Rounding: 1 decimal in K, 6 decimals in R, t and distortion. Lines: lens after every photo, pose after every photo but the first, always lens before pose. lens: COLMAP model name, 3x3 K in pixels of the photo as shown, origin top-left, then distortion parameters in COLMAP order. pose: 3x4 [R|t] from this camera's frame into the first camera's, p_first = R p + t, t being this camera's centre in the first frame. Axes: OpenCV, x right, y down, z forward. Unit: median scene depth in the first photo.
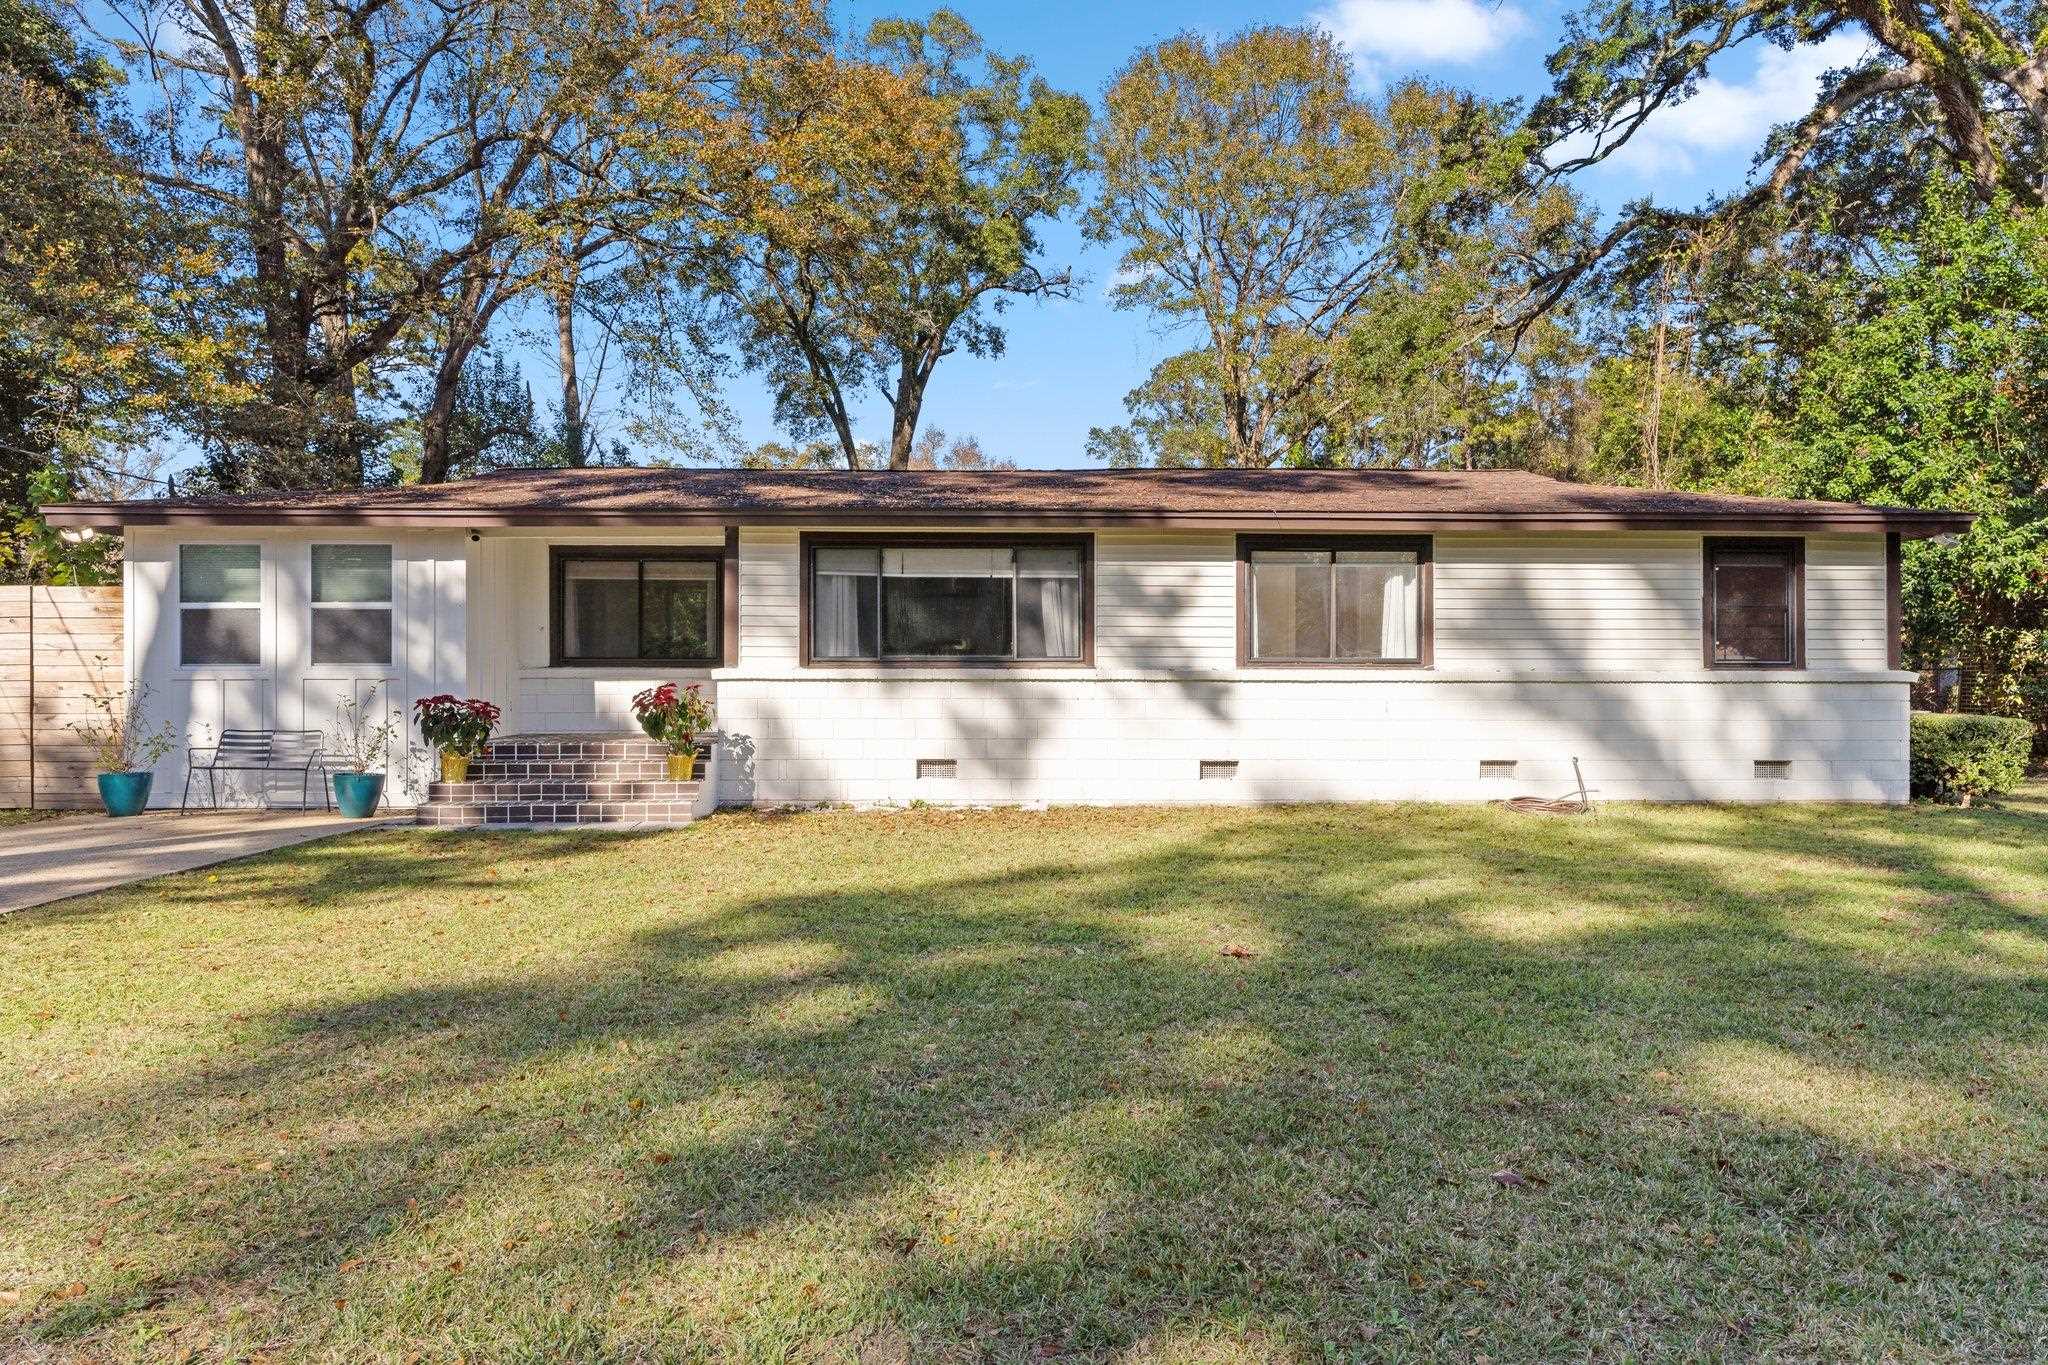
lens RADIAL K [[1368.1, 0, 1024.3], [0, 1368.1, 709.0], [0, 0, 1]] dist [-0.011797, -0.000328]
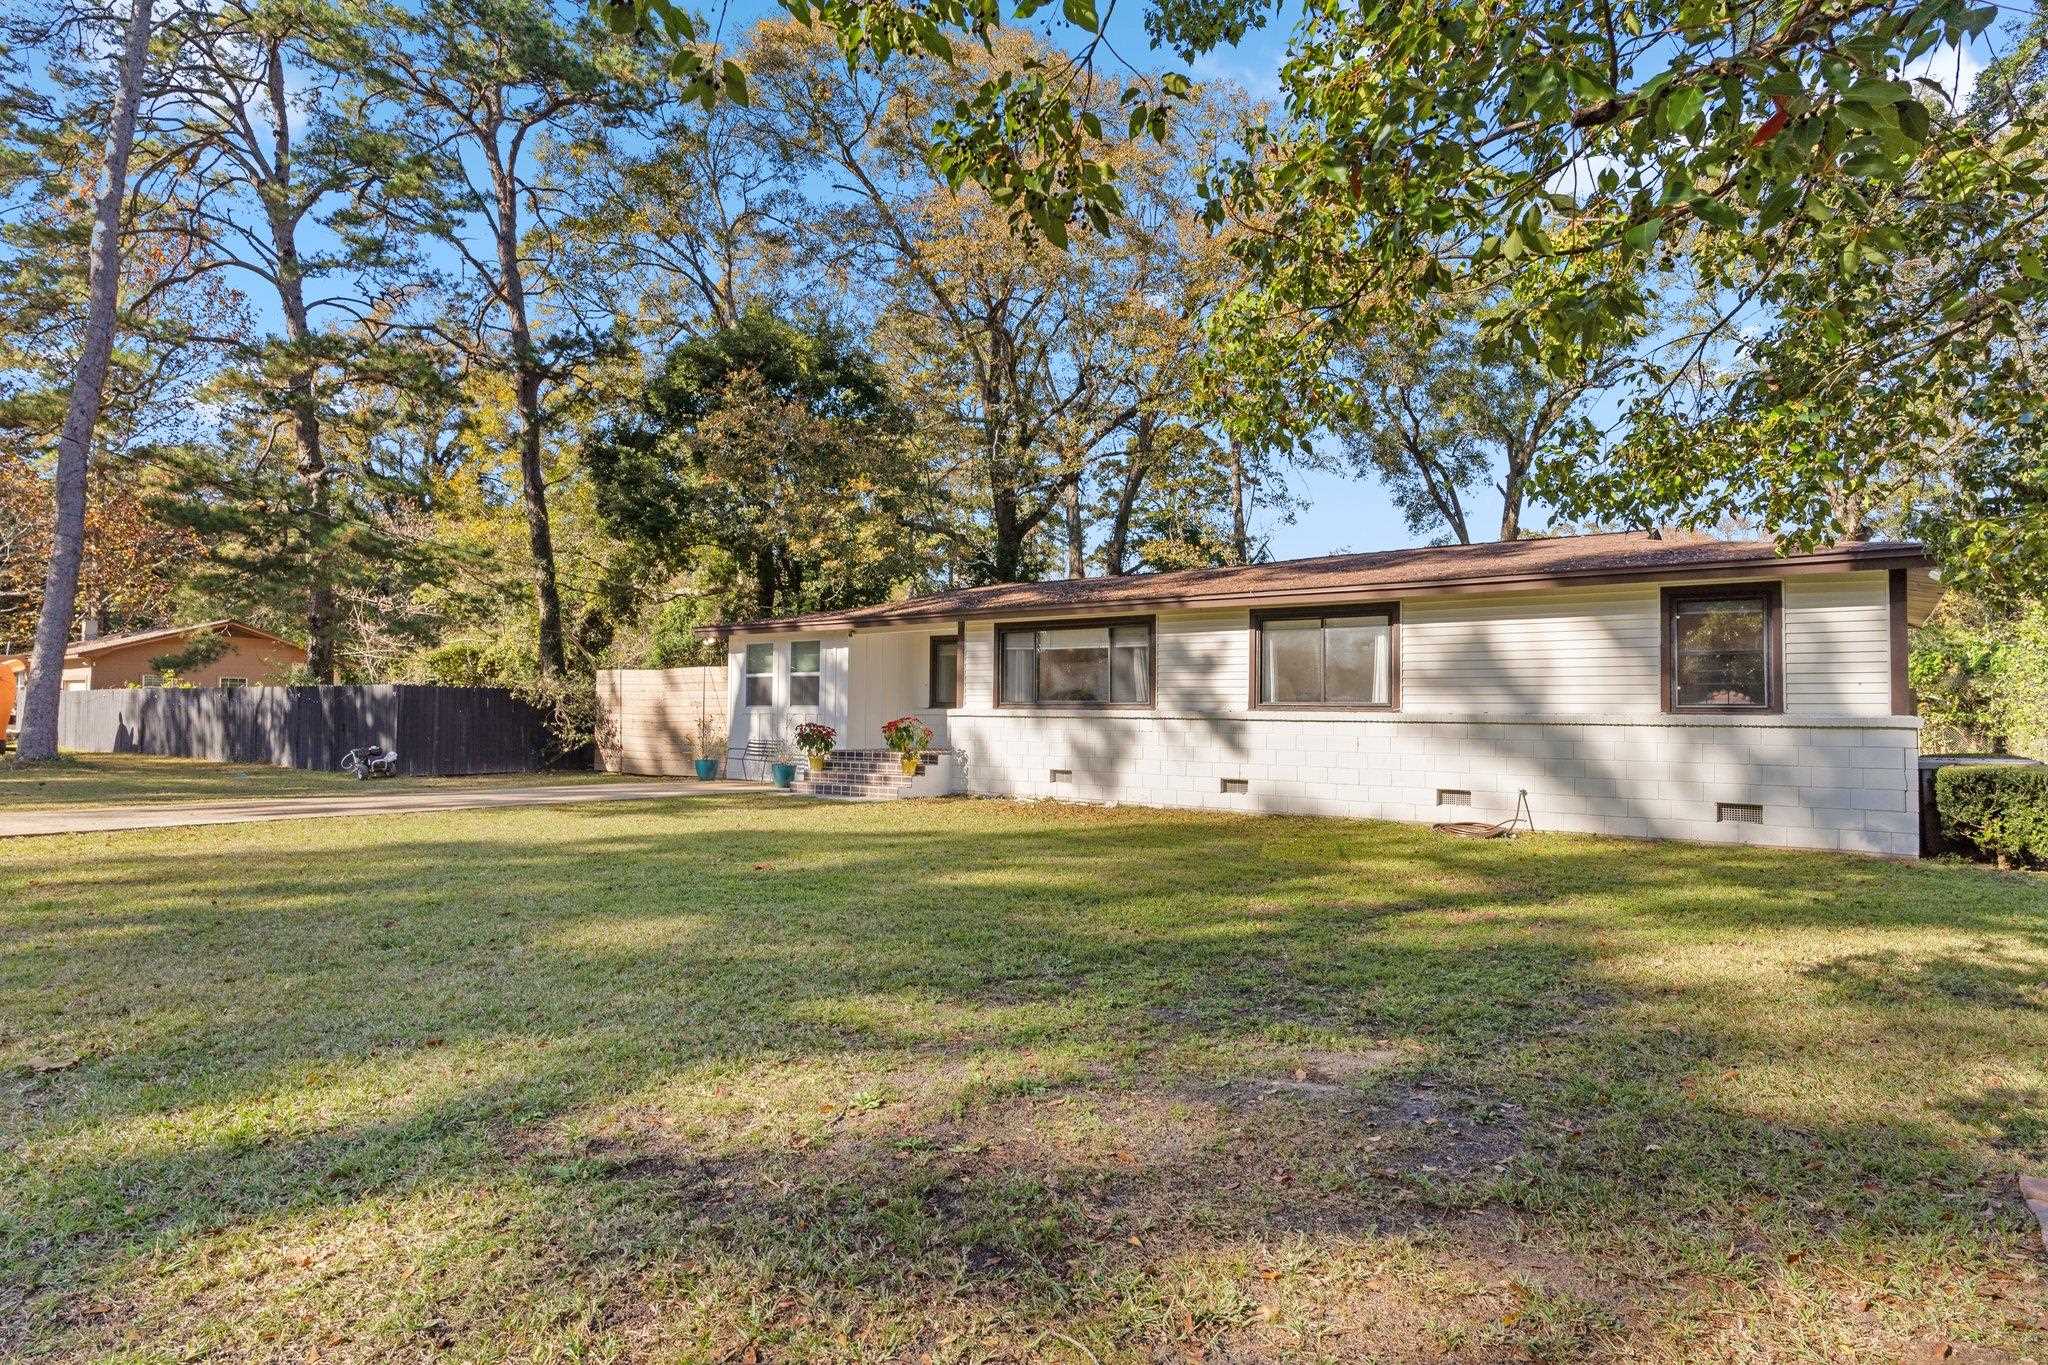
lens RADIAL K [[1057.8, 0, 1024.0], [0, 1057.8, 682.5], [0, 0, 1]] dist [0.001662, 0.000284]
pose [[0.786736, -0.011739, -0.617177, 0.616883], [-0.026105, 0.998292, -0.052264, 0.002786], [0.616737, 0.057230, 0.785086, 0.057491]]
